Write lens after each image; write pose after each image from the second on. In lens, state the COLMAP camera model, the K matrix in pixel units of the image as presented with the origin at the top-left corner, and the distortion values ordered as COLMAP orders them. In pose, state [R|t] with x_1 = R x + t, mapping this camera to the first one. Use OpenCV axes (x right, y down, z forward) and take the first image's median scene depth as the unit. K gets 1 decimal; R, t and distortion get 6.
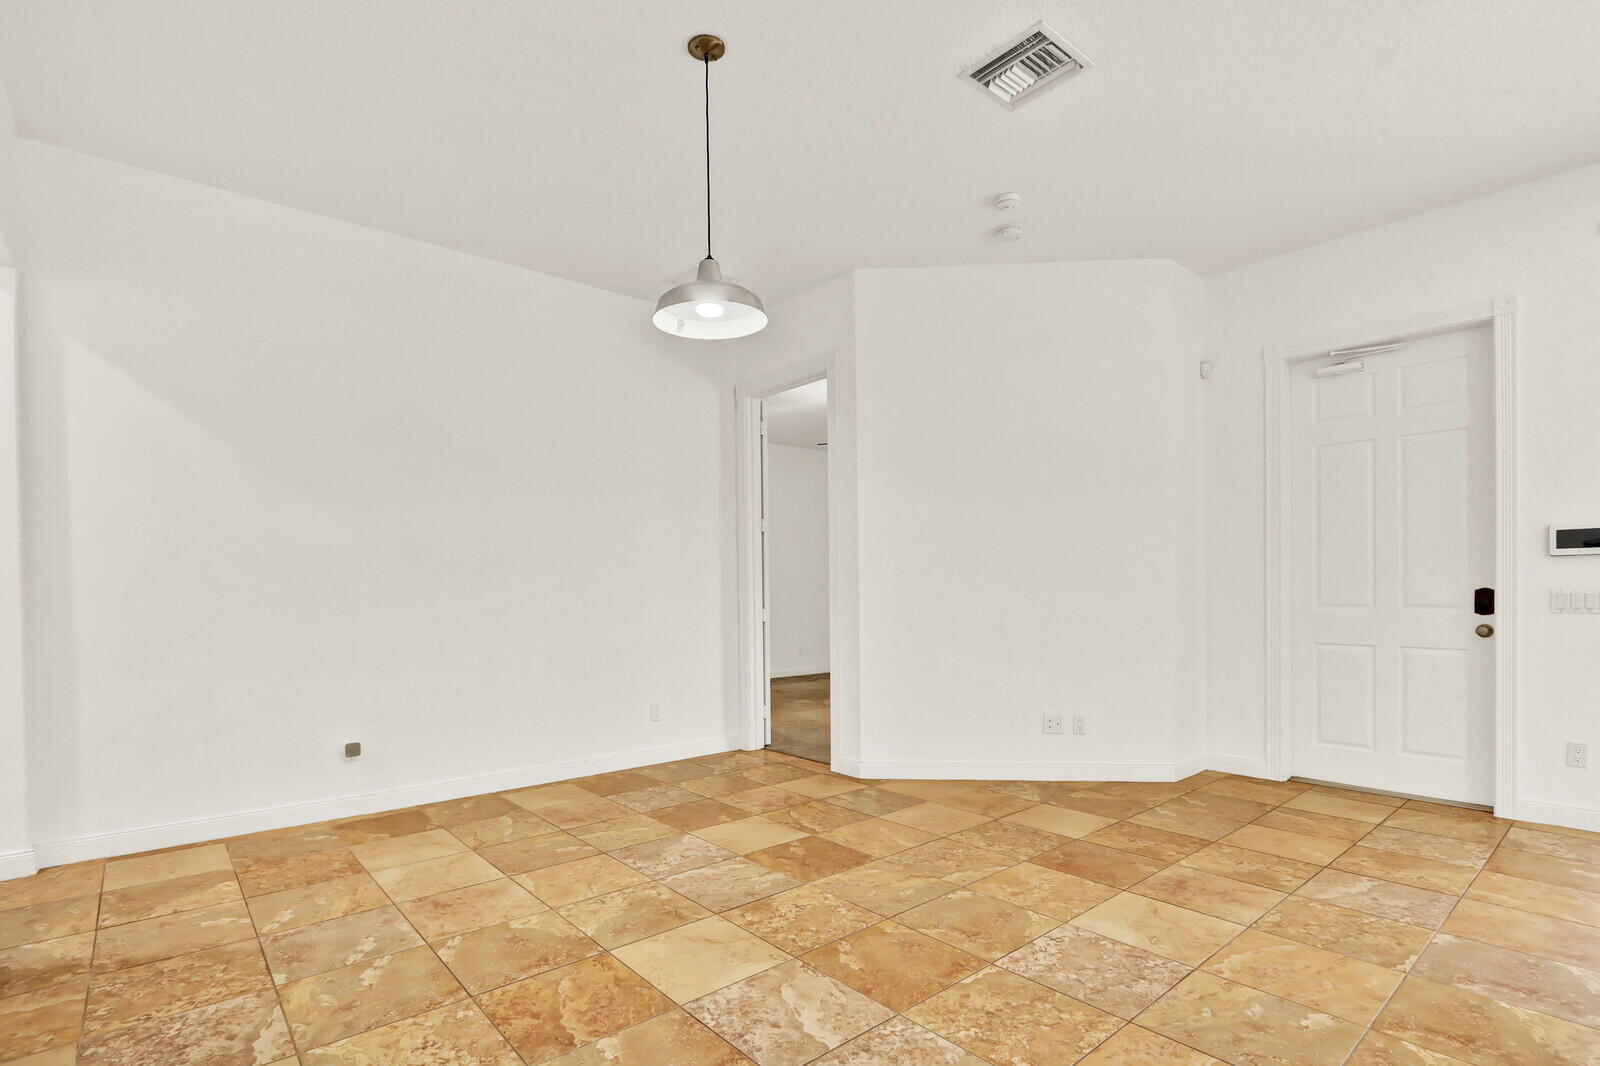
lens RADIAL K [[772.2, 0, 801.1], [0, 772.2, 612.2], [0, 0, 1]] dist [-0.011837, -0.000283]
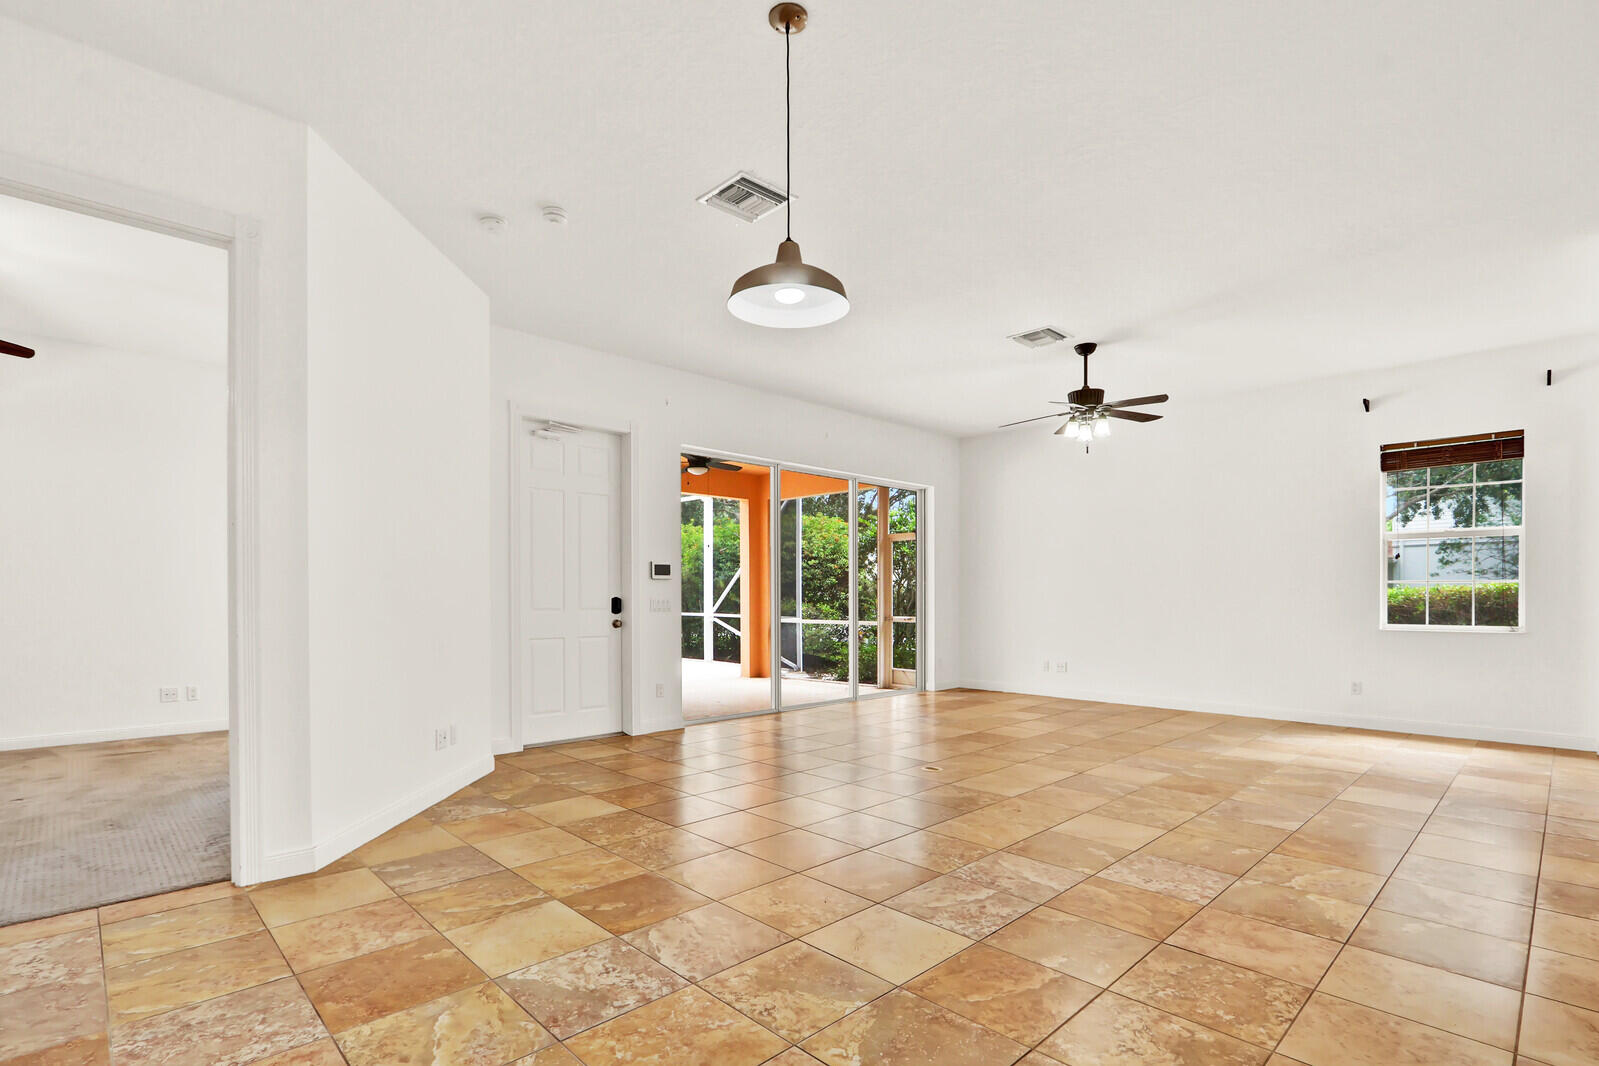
lens RADIAL K [[742.0, 0, 791.4], [0, 742.0, 603.4], [0, 0, 1]] dist [-0.015090, -0.000910]
pose [[-0.045221, -0.001214, 0.998976, -0.702594], [0.025855, 0.999663, 0.002386, -0.013011], [-0.998642, 0.025937, -0.045174, 0.722577]]
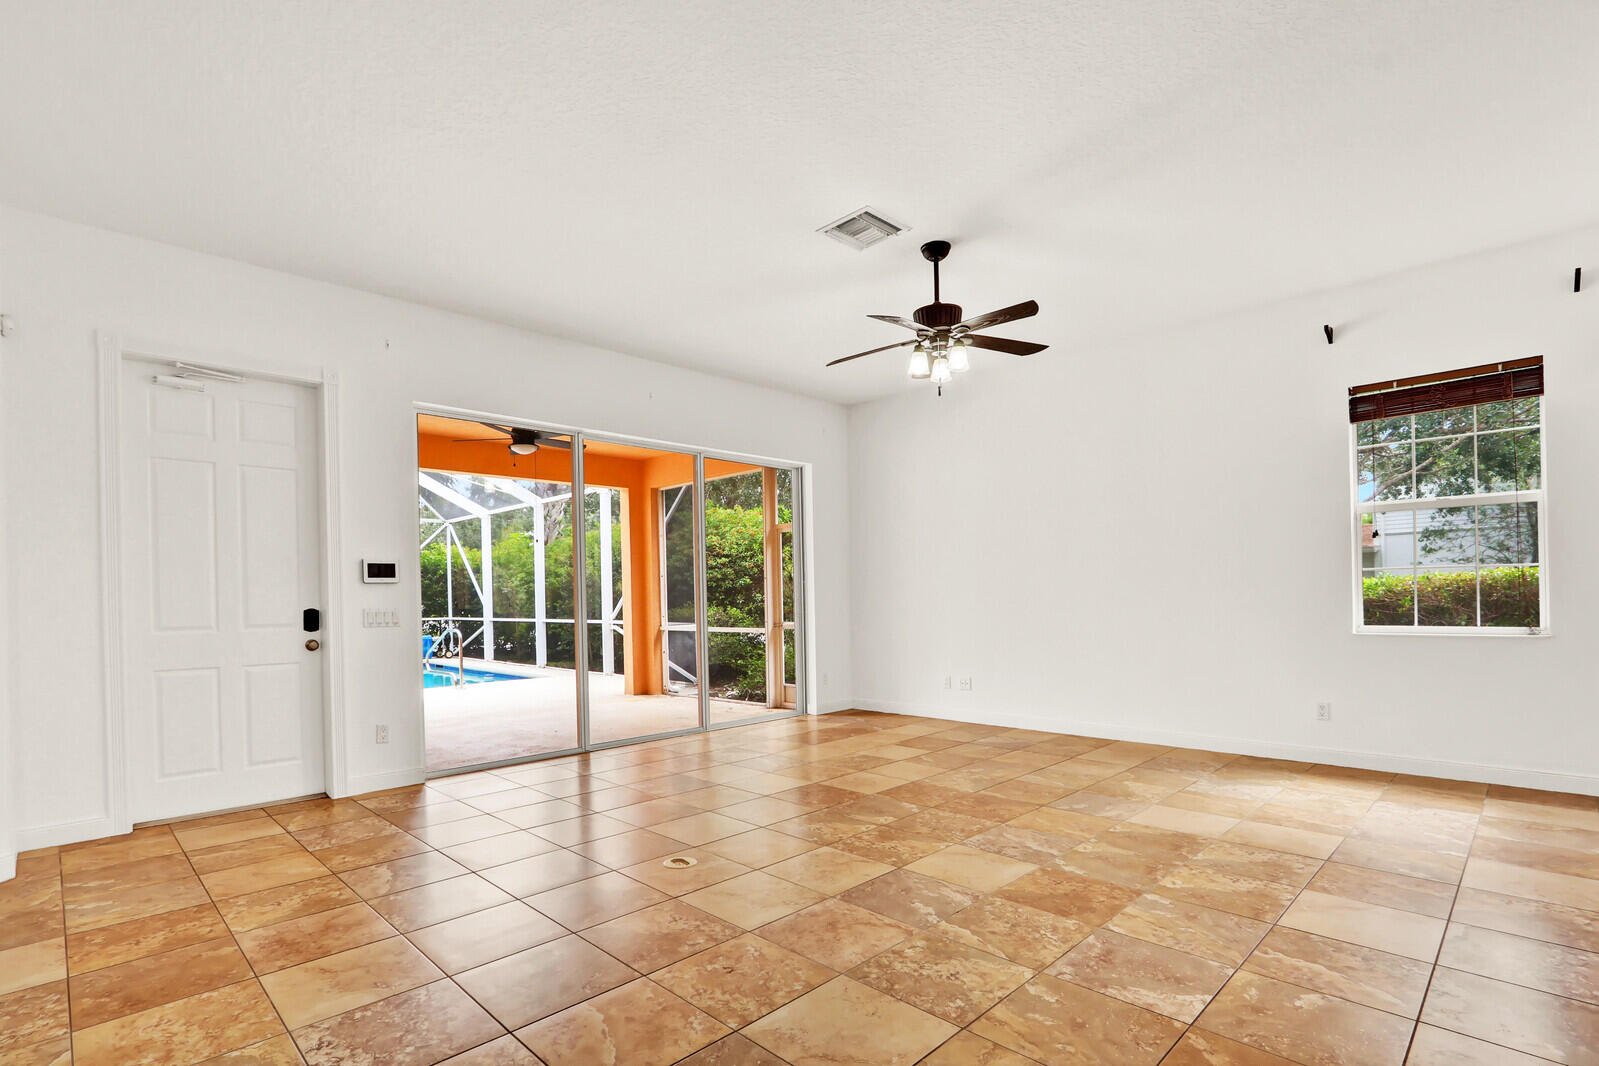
lens RADIAL K [[751.6, 0, 783.5], [0, 751.6, 601.1], [0, 0, 1]] dist [-0.019323, 0.001326]
pose [[-0.058390, 0.004422, 0.998284, -0.301917], [0.043802, 0.999038, -0.001863, -0.009633], [-0.997332, 0.043618, -0.058528, 0.352088]]
